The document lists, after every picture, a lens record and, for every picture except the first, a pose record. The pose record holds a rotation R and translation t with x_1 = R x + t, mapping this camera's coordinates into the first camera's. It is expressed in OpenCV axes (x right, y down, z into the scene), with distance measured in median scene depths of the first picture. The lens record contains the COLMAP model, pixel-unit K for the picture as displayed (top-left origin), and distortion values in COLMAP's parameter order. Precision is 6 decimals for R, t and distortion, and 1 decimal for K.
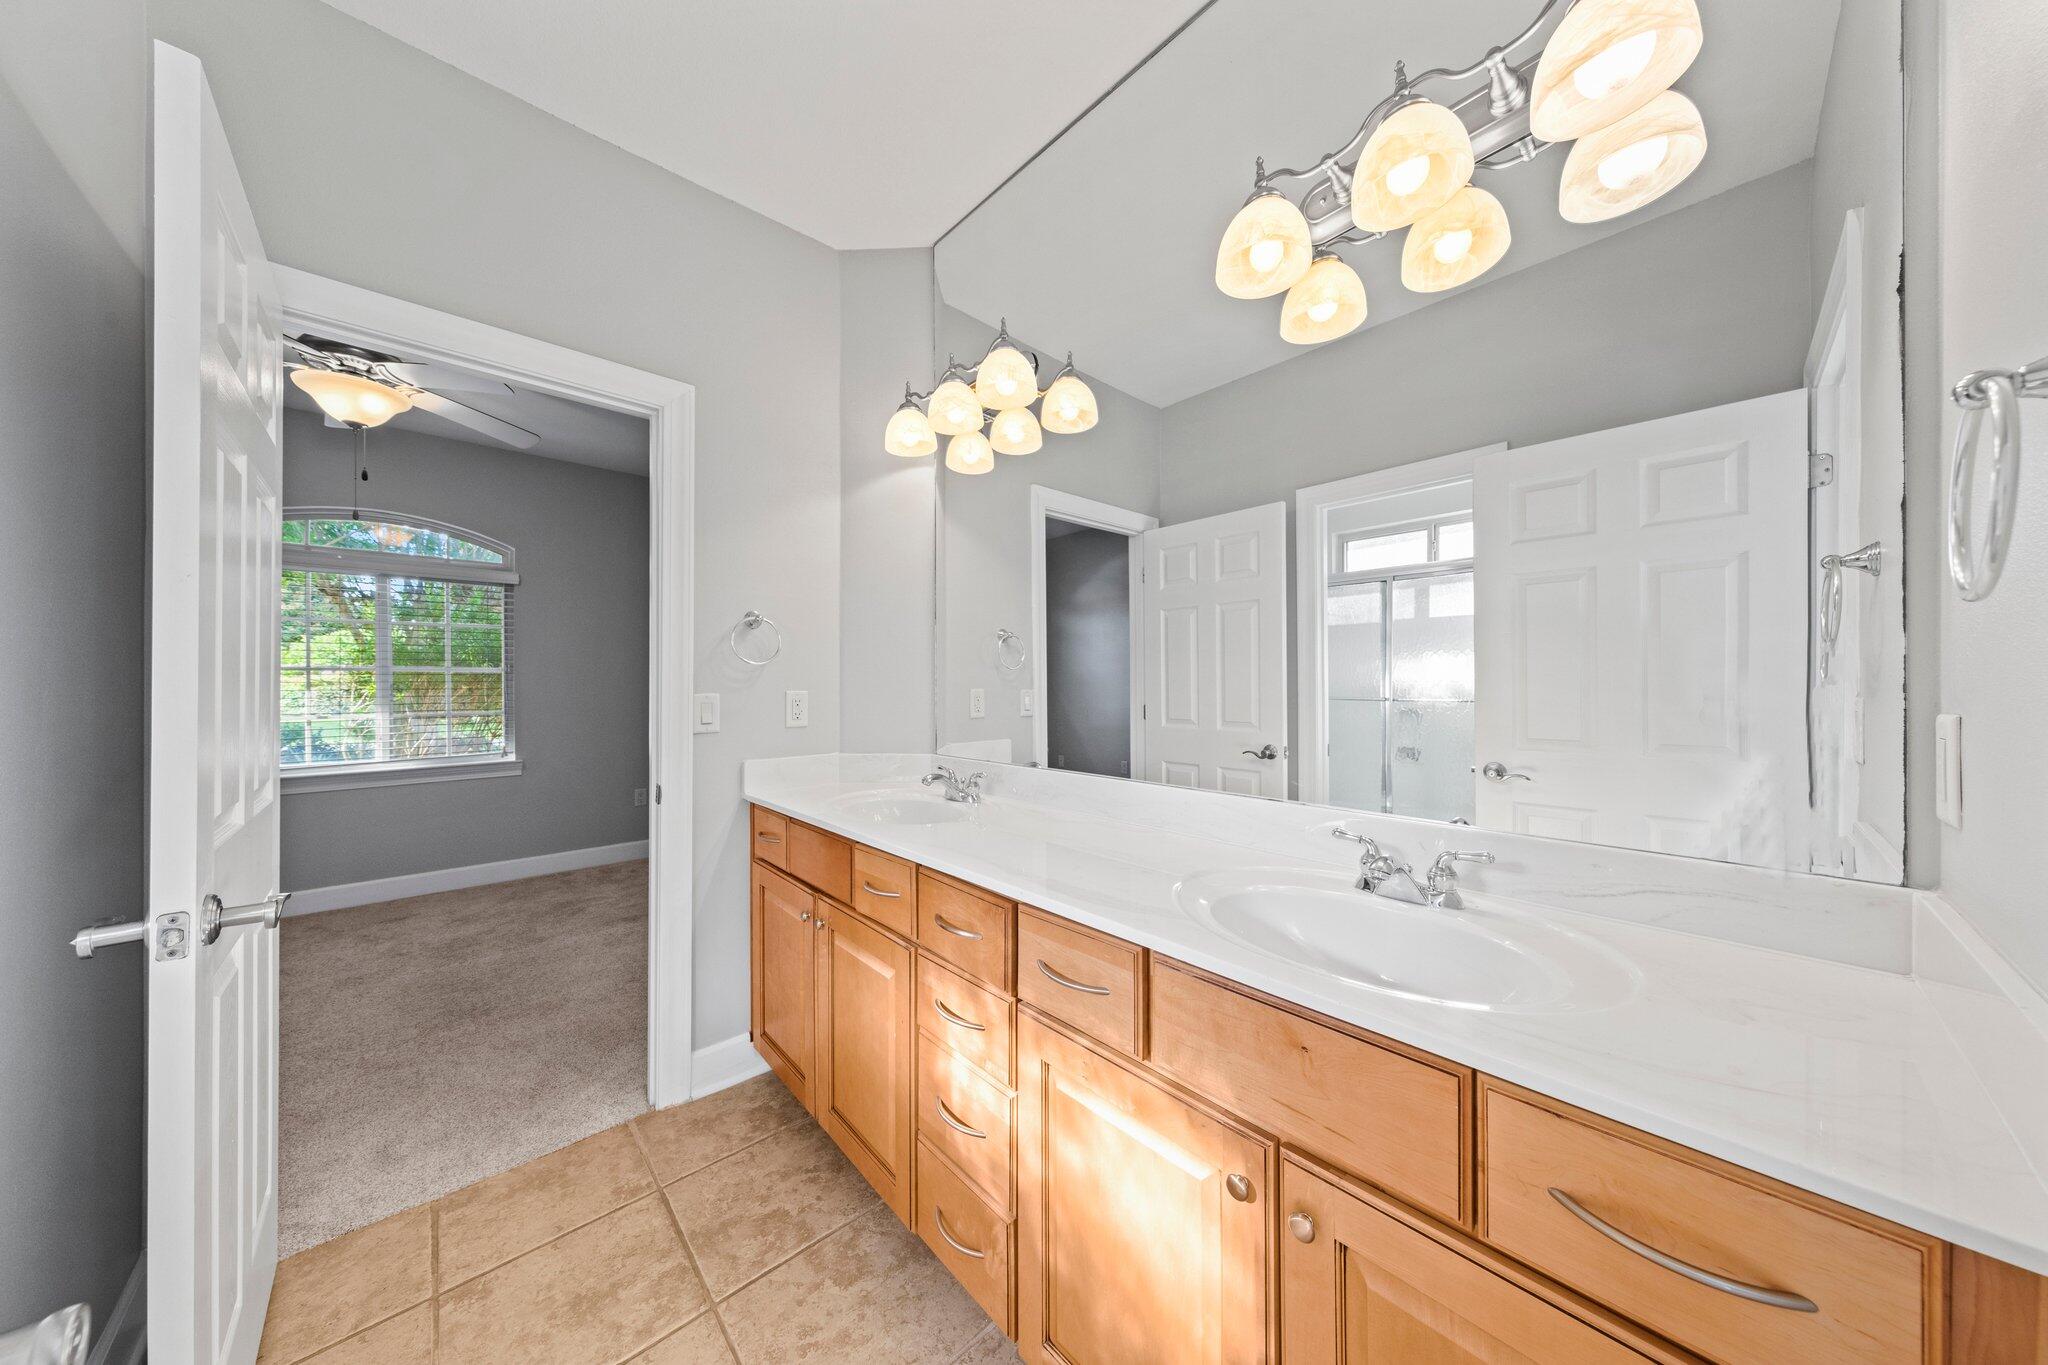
lens RADIAL K [[644.0, 0, 1033.8], [0, 644.0, 684.8], [0, 0, 1]] dist [0.005080, -0.000450]
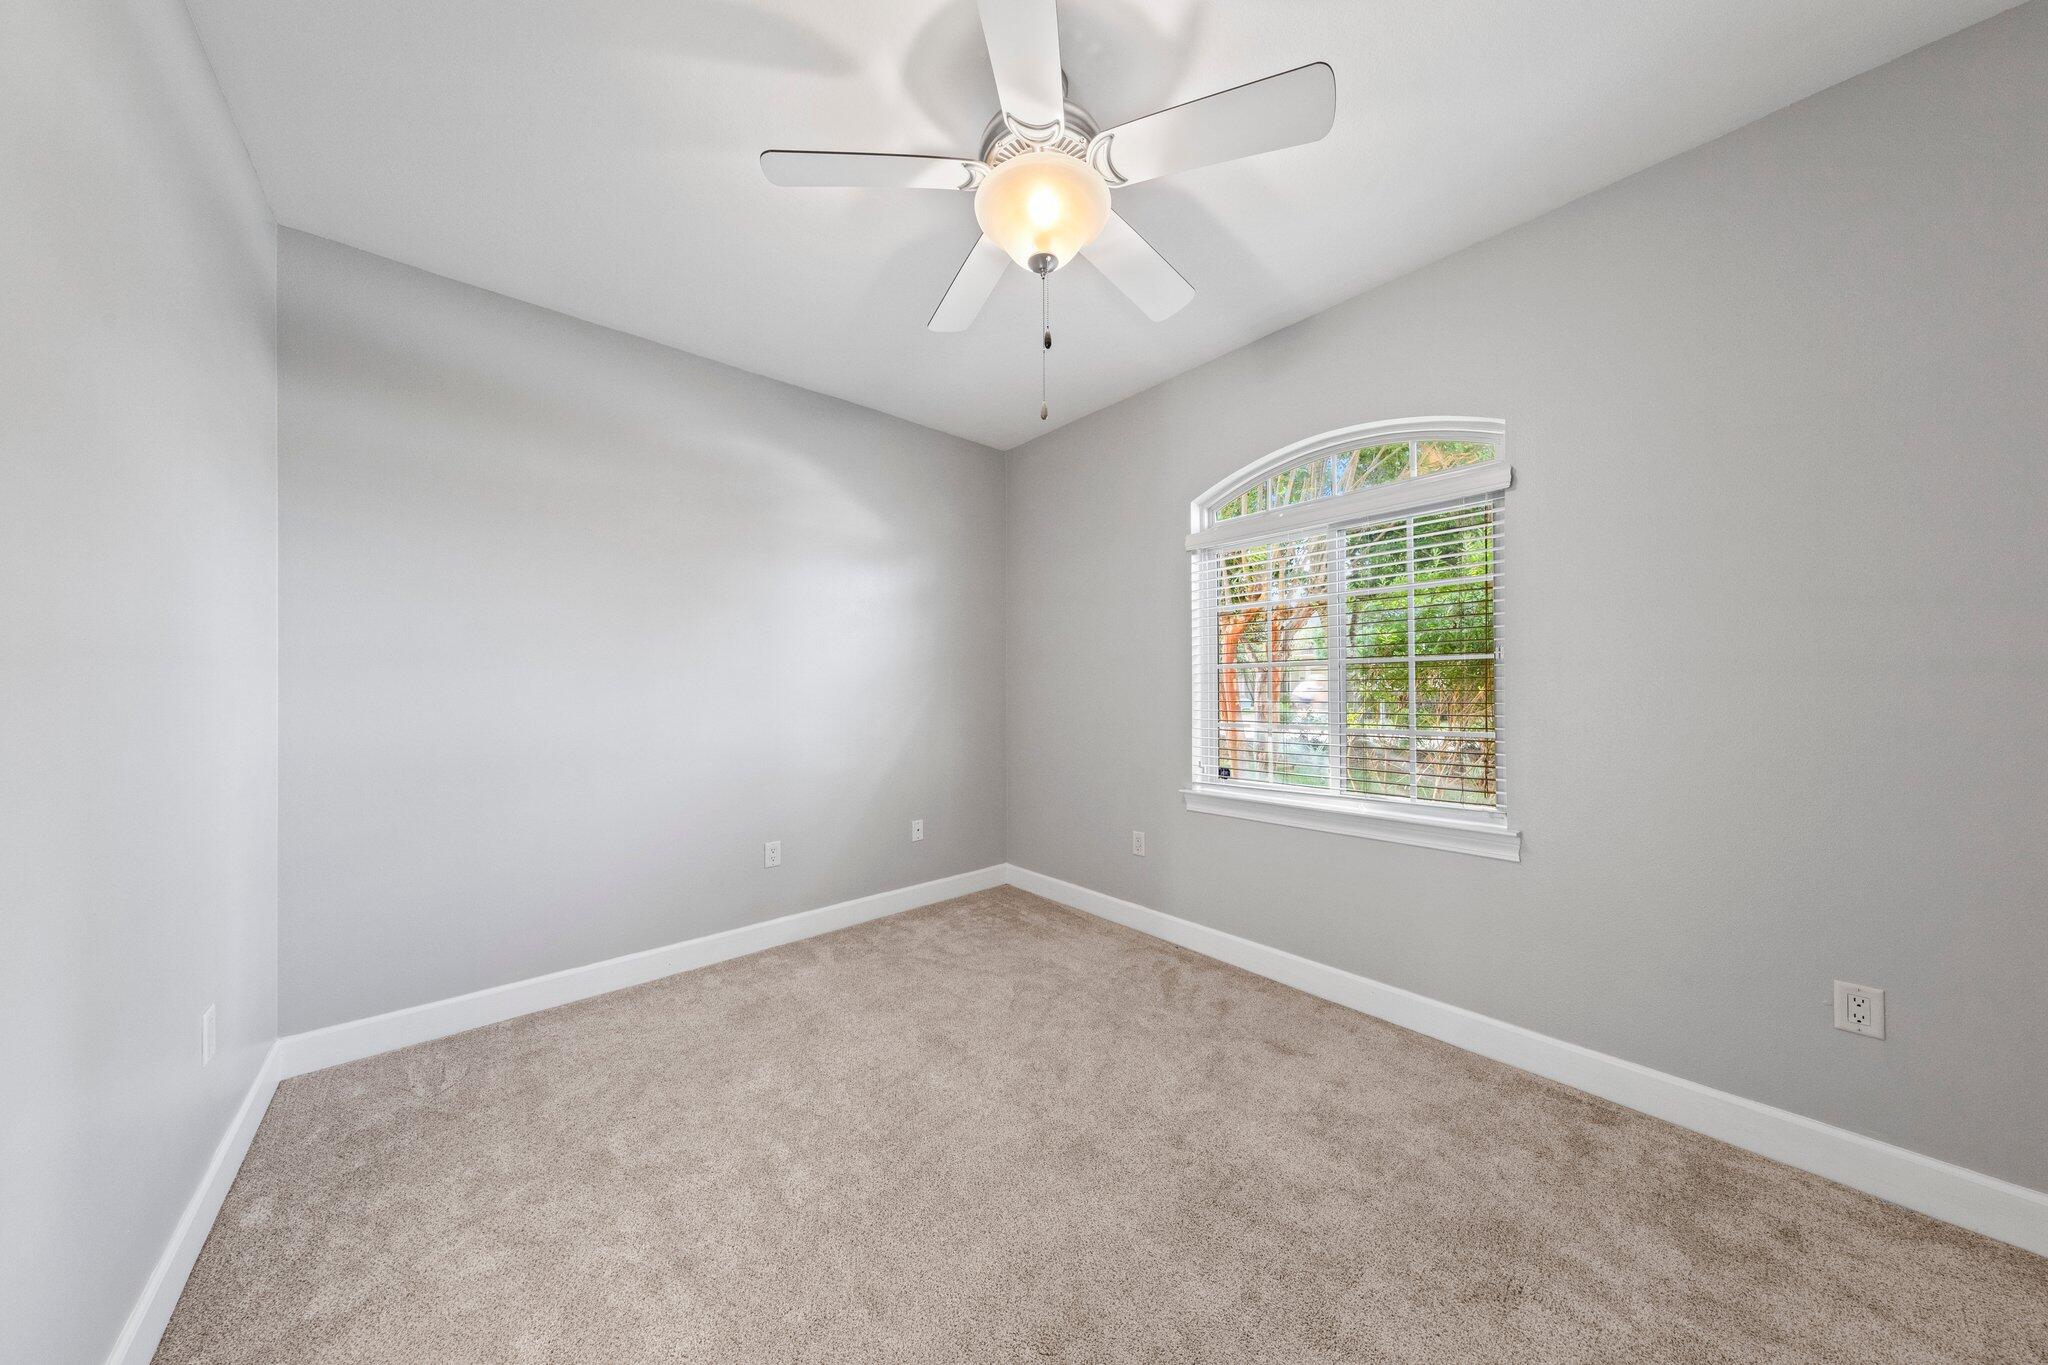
lens RADIAL K [[644.0, 0, 1027.0], [0, 644.0, 676.5], [0, 0, 1]] dist [0.005080, -0.000450]
pose [[-0.035054, -0.000988, -0.999385, -0.329508], [0.003824, 0.999992, -0.001123, -0.007426], [0.999378, -0.003861, -0.035050, 0.762297]]
